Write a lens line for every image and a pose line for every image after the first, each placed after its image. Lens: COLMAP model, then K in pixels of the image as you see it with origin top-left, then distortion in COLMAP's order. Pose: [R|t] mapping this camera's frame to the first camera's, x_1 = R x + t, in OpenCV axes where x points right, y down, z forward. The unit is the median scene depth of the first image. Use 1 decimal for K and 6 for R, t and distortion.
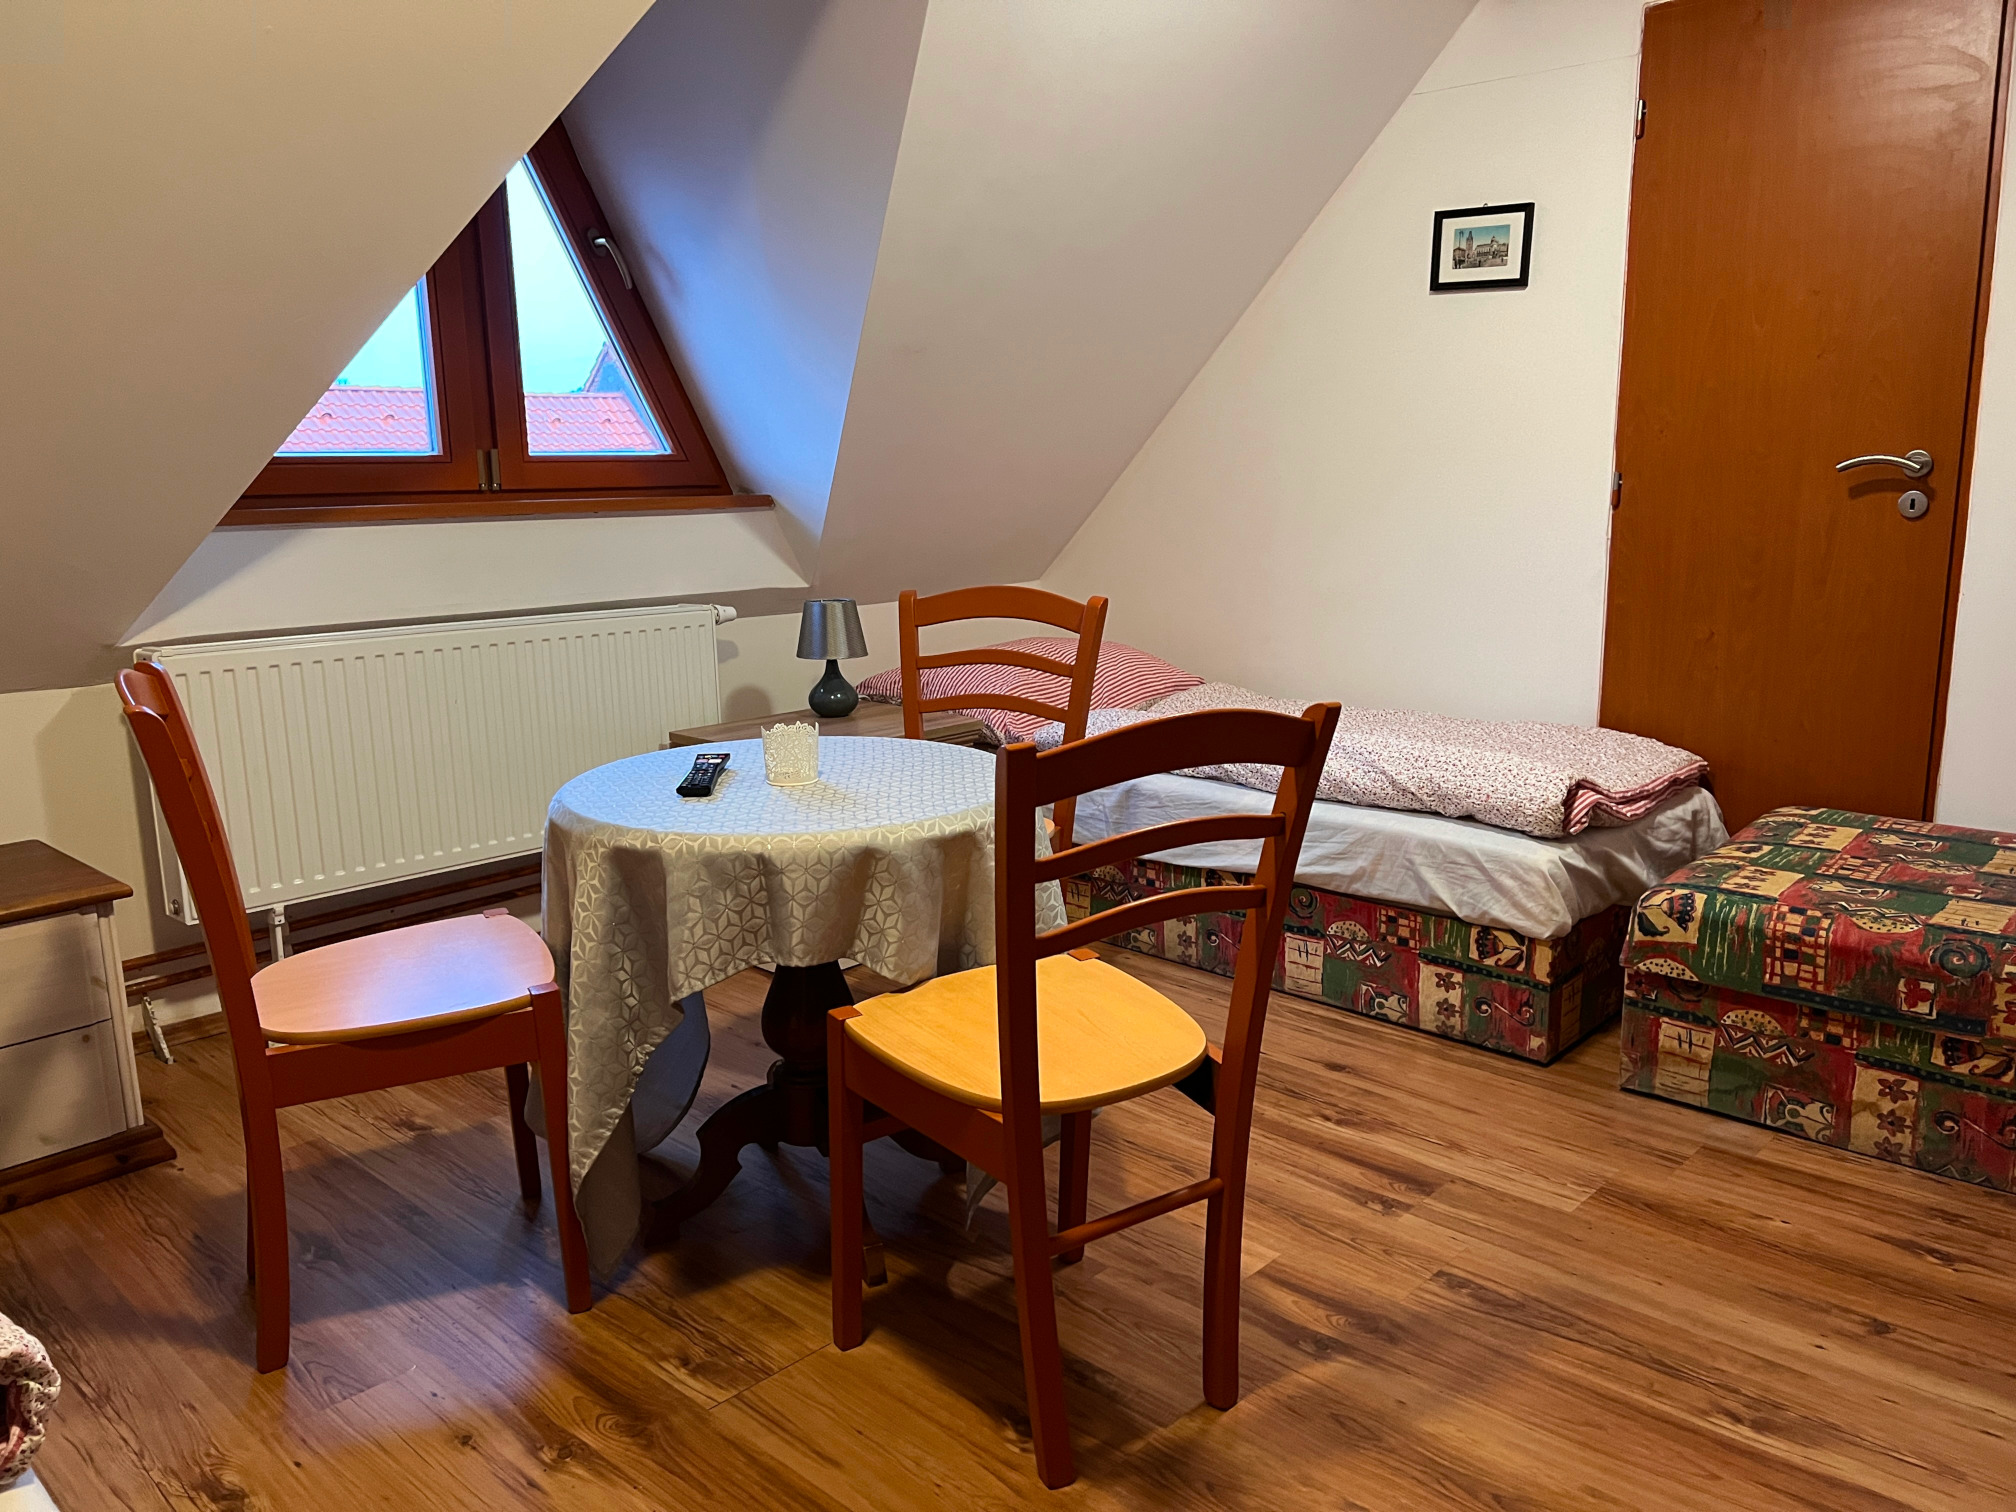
lens RADIAL K [[1530.6, 0, 1008.0], [0, 1530.6, 756.0], [0, 0, 1]] dist [0.068218, -0.070207]
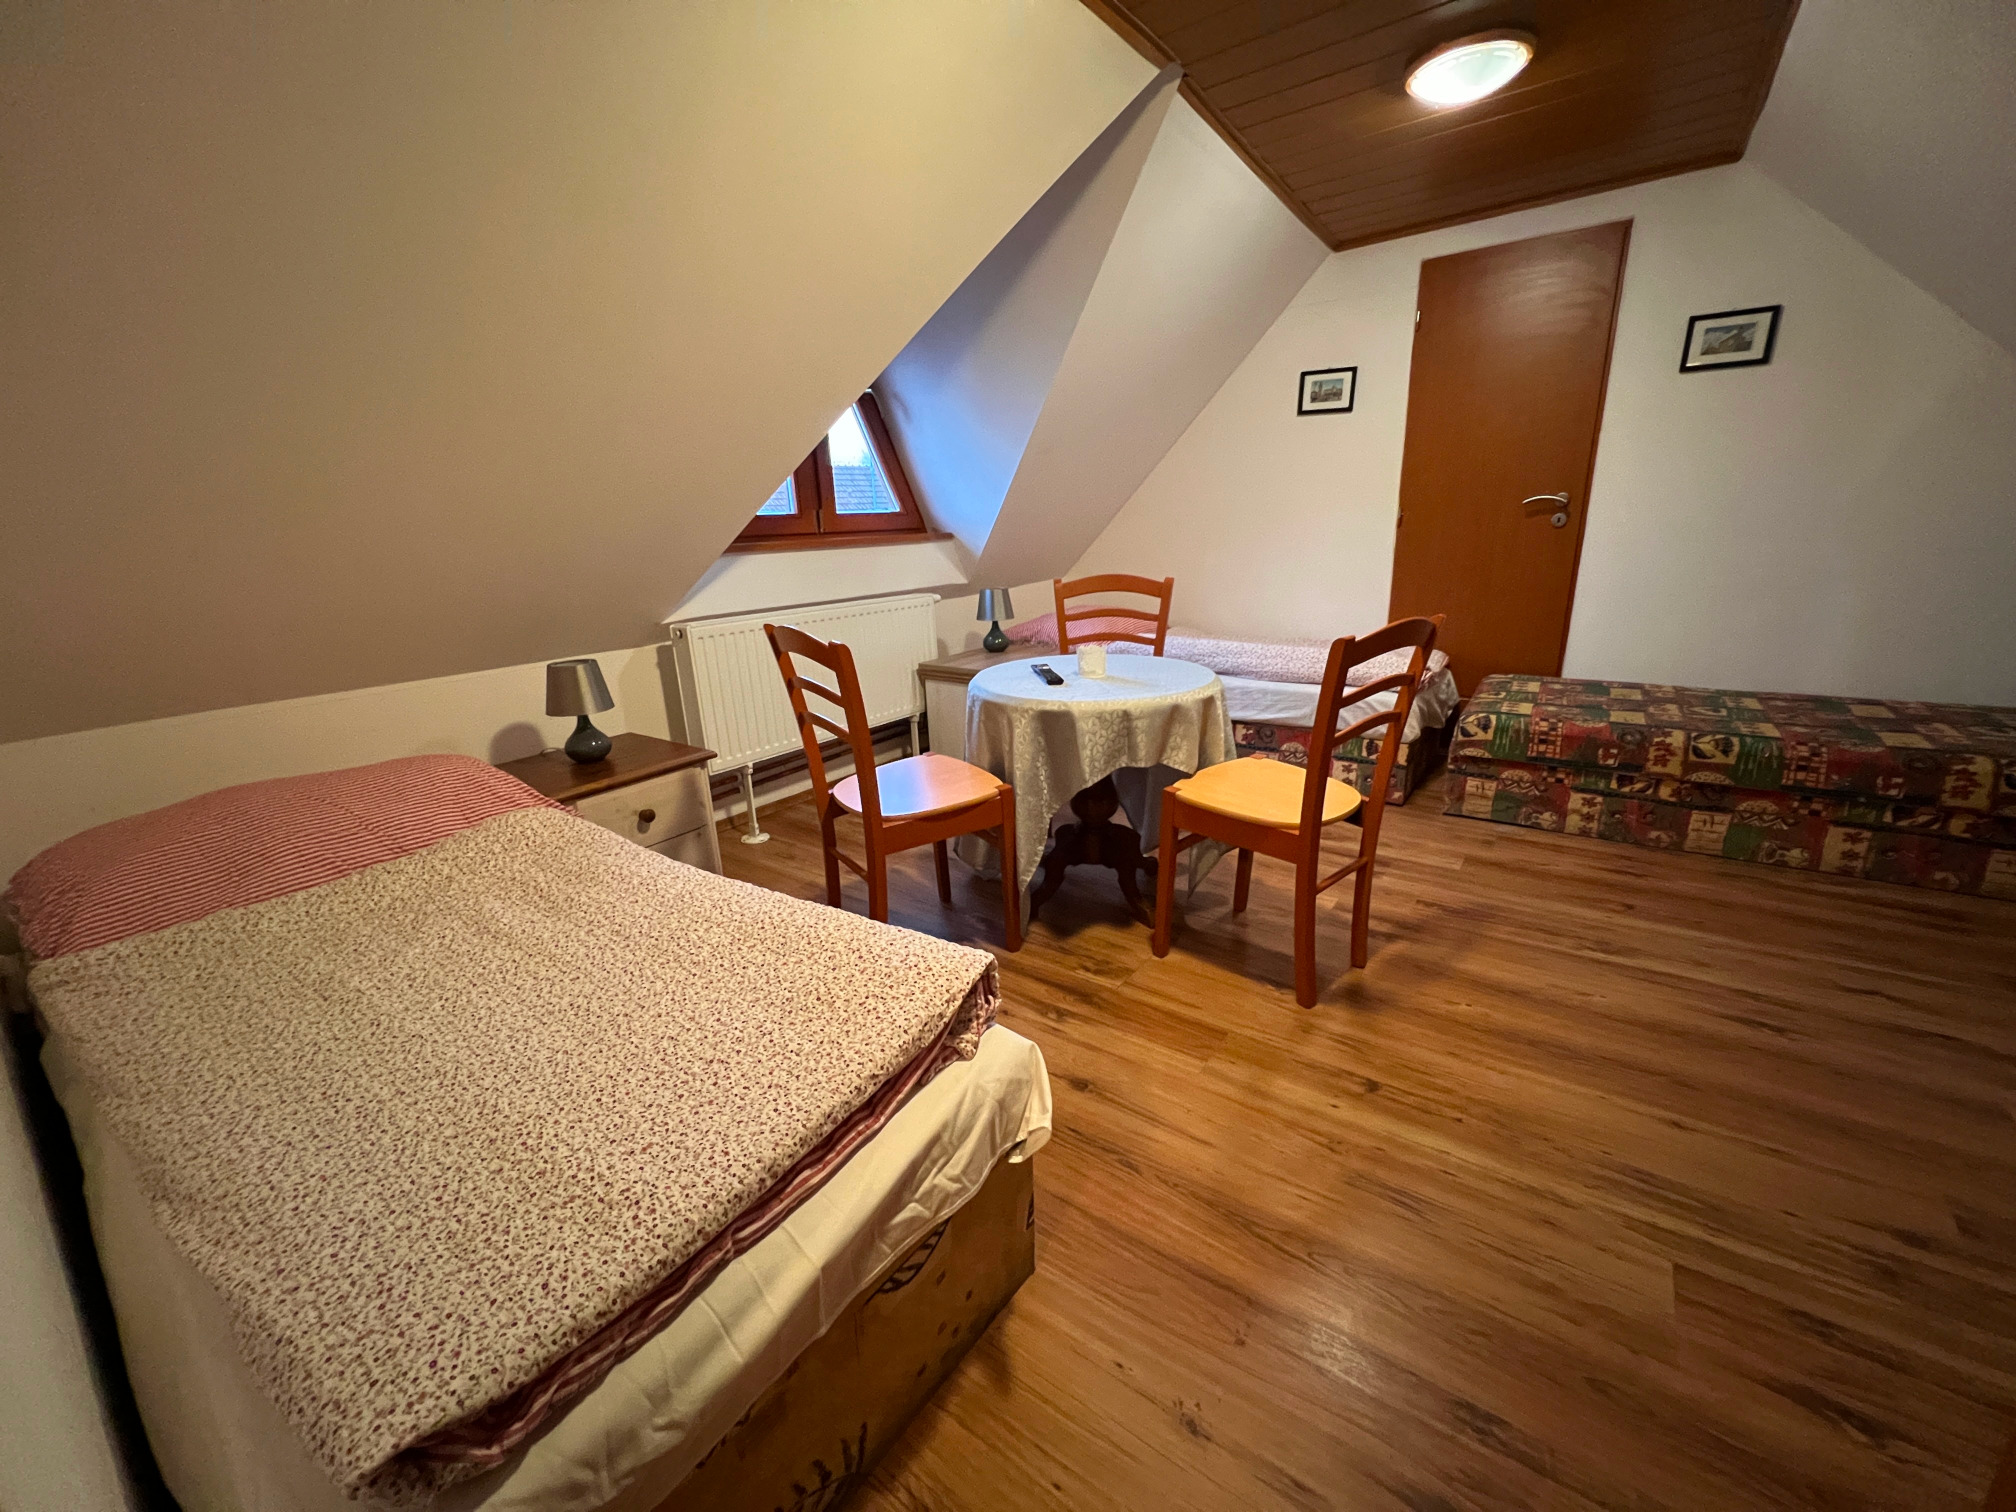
lens RADIAL K [[818.7, 0, 1000.6], [0, 818.7, 758.8], [0, 0, 1]] dist [0.000938, 0.000801]
pose [[0.992653, -0.055907, 0.107307, -0.317196], [0.046066, 0.994684, 0.092091, 0.017508], [-0.111885, -0.086471, 0.989952, 0.001116]]
